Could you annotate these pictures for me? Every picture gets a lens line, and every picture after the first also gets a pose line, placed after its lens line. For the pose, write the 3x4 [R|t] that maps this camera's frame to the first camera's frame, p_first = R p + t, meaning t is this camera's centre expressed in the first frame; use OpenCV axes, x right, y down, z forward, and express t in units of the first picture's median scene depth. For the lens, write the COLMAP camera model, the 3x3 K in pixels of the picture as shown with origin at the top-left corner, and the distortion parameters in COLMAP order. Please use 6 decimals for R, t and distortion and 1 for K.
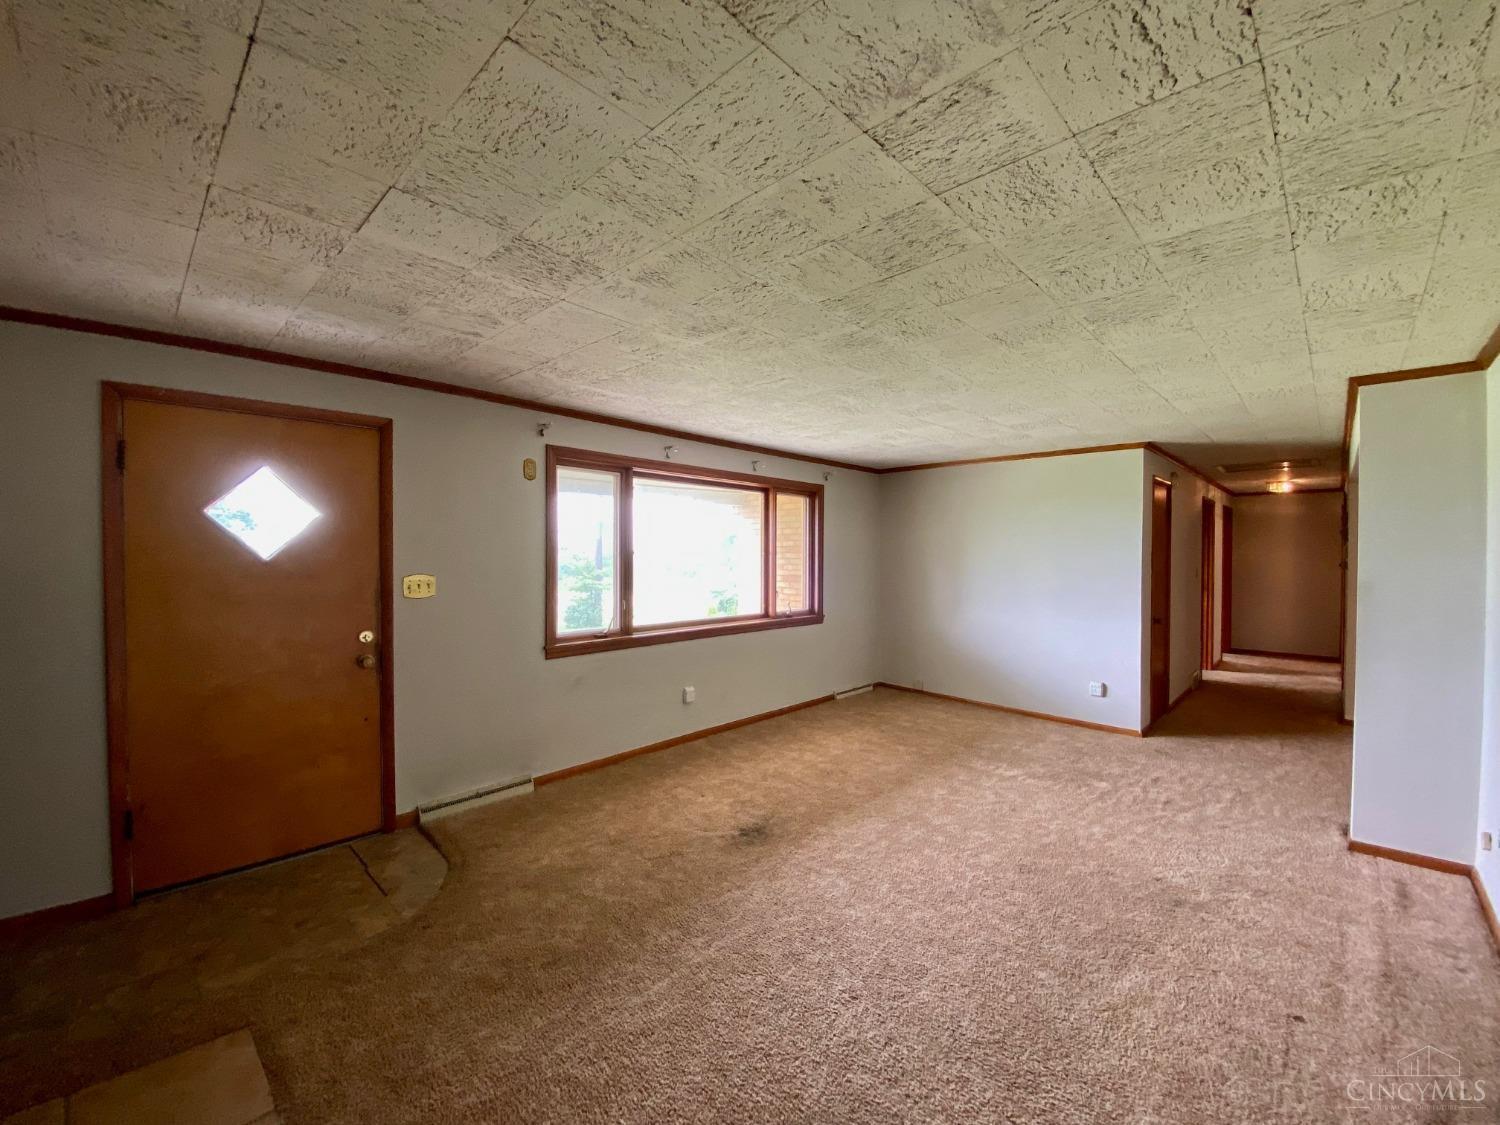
lens RADIAL K [[607.1, 0, 750.0], [0, 607.1, 562.5], [0, 0, 1]] dist [0.046371, -0.032533]
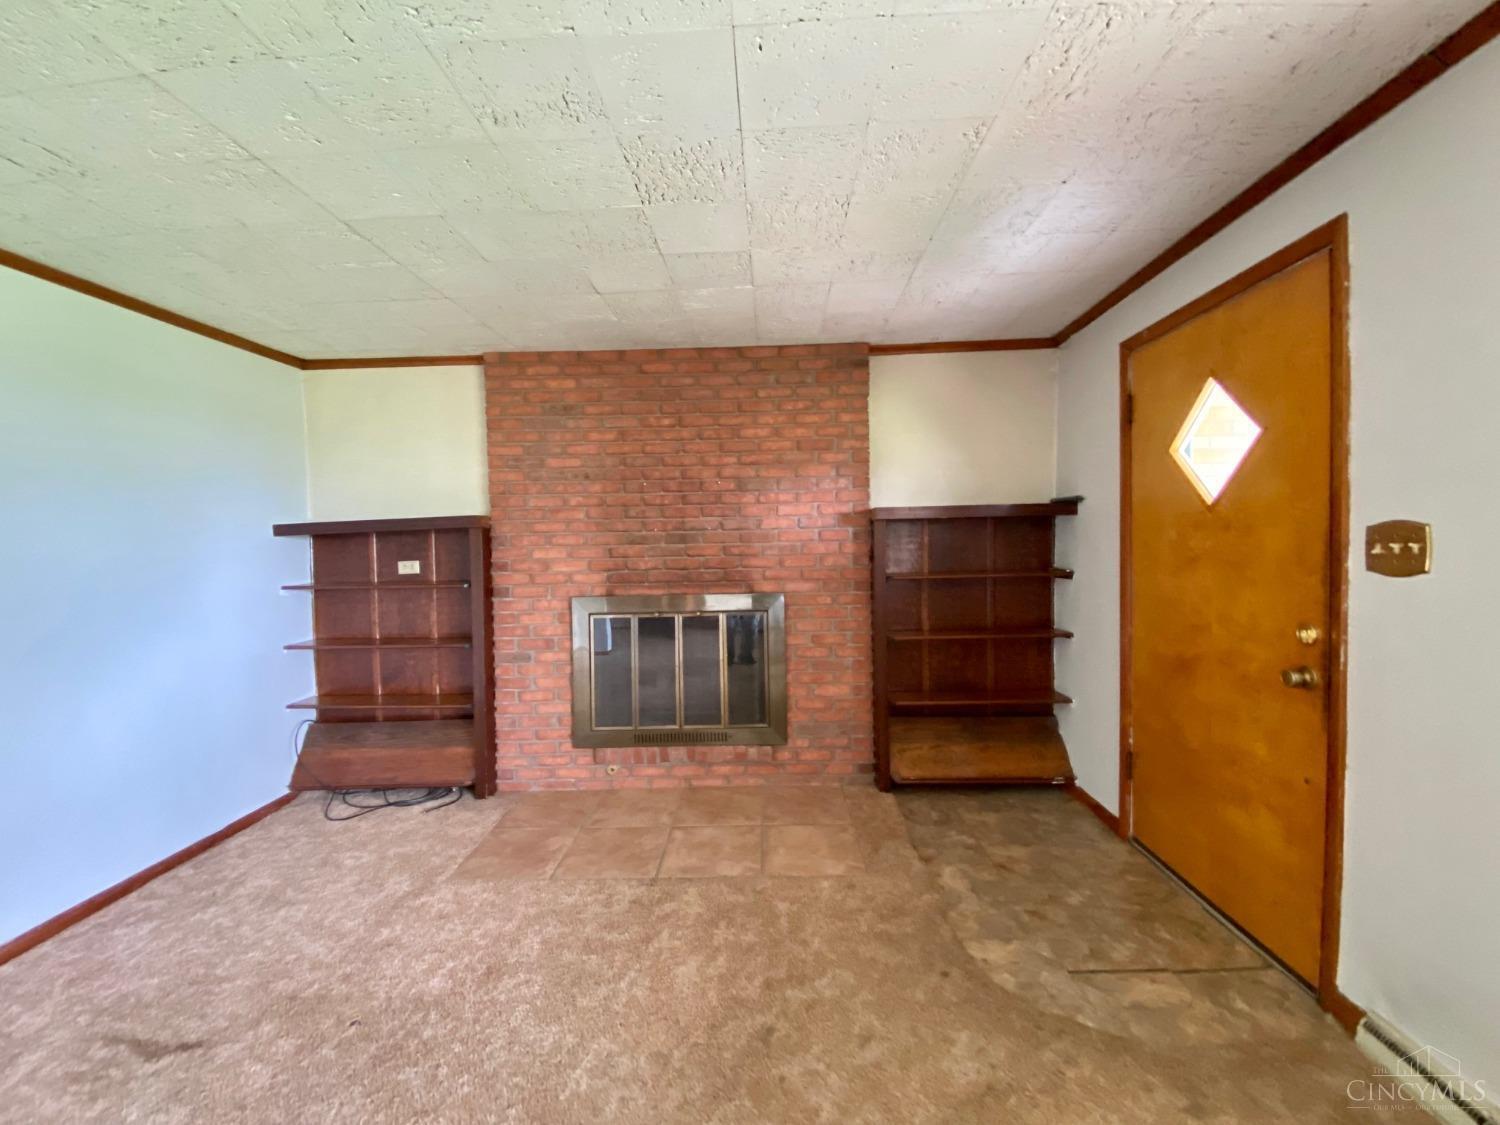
lens RADIAL K [[607.1, 0, 750.0], [0, 607.1, 562.5], [0, 0, 1]] dist [0.046371, -0.032533]
pose [[-0.744110, 0.032190, -0.667281, 0.100326], [0.004302, 0.999049, 0.043396, 0.023584], [0.668043, 0.029421, -0.743541, 0.875871]]
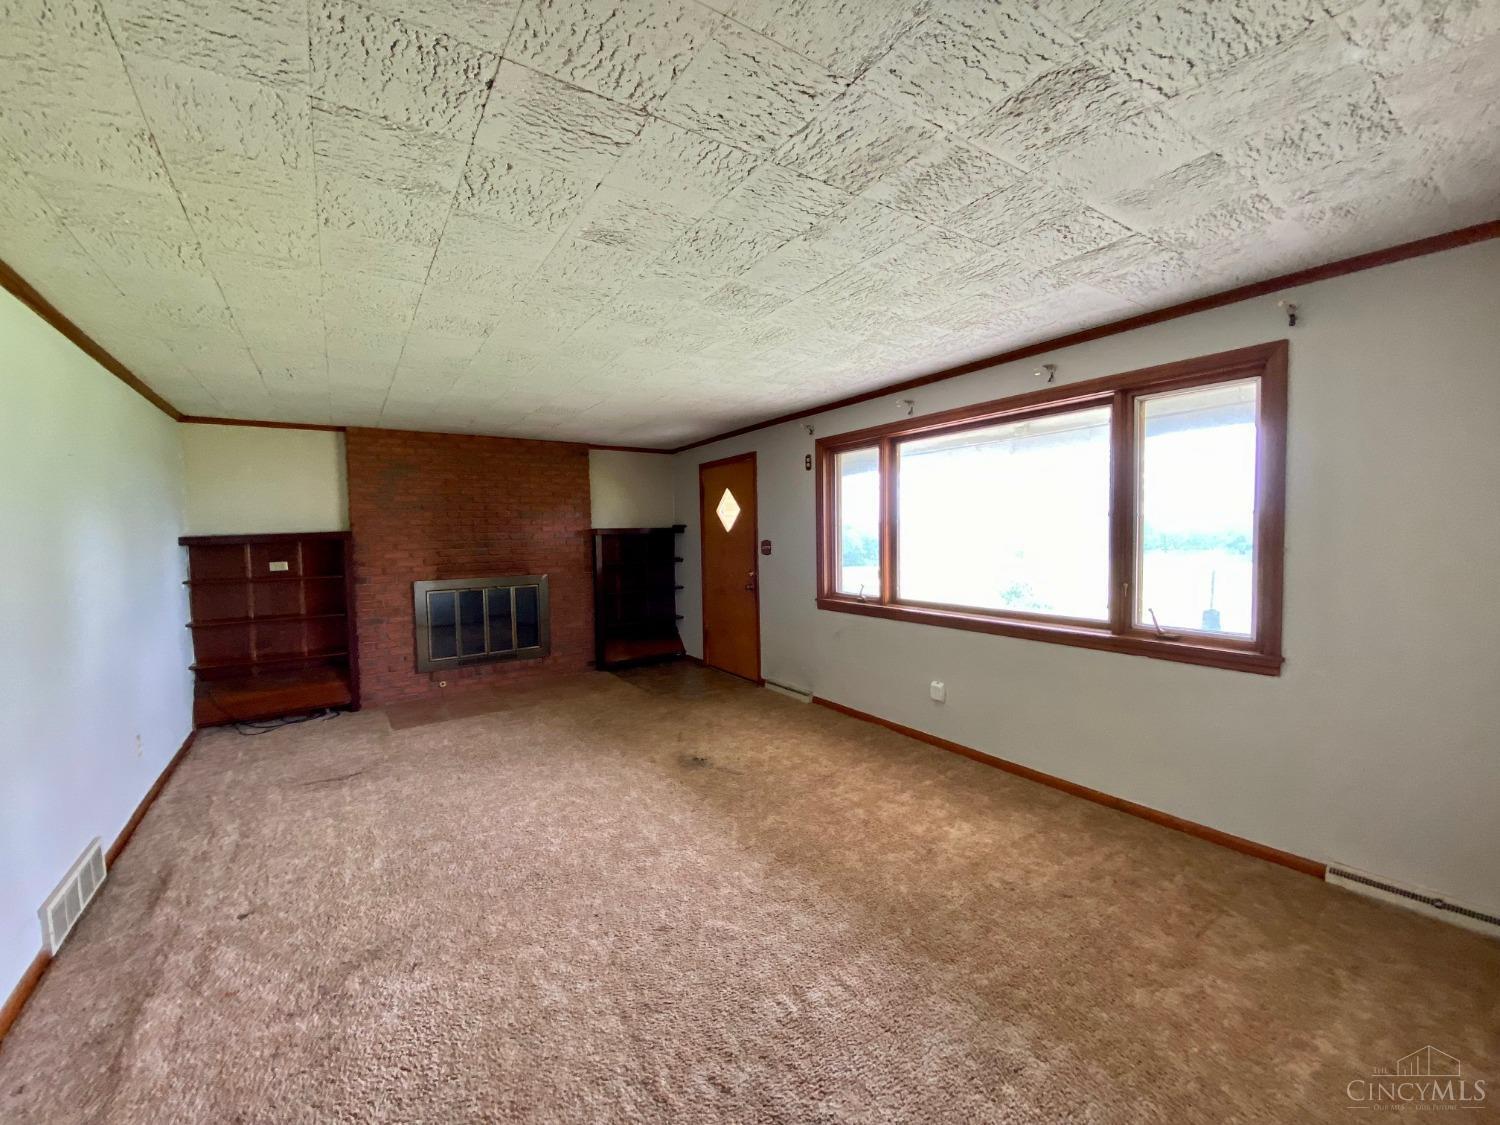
lens RADIAL K [[607.1, 0, 750.0], [0, 607.1, 562.5], [0, 0, 1]] dist [0.046371, -0.032533]
pose [[-0.210635, 0.048195, -0.976376, 0.926681], [0.003131, 0.998812, 0.048627, -0.000897], [0.977560, 0.007185, -0.210535, 1.121084]]
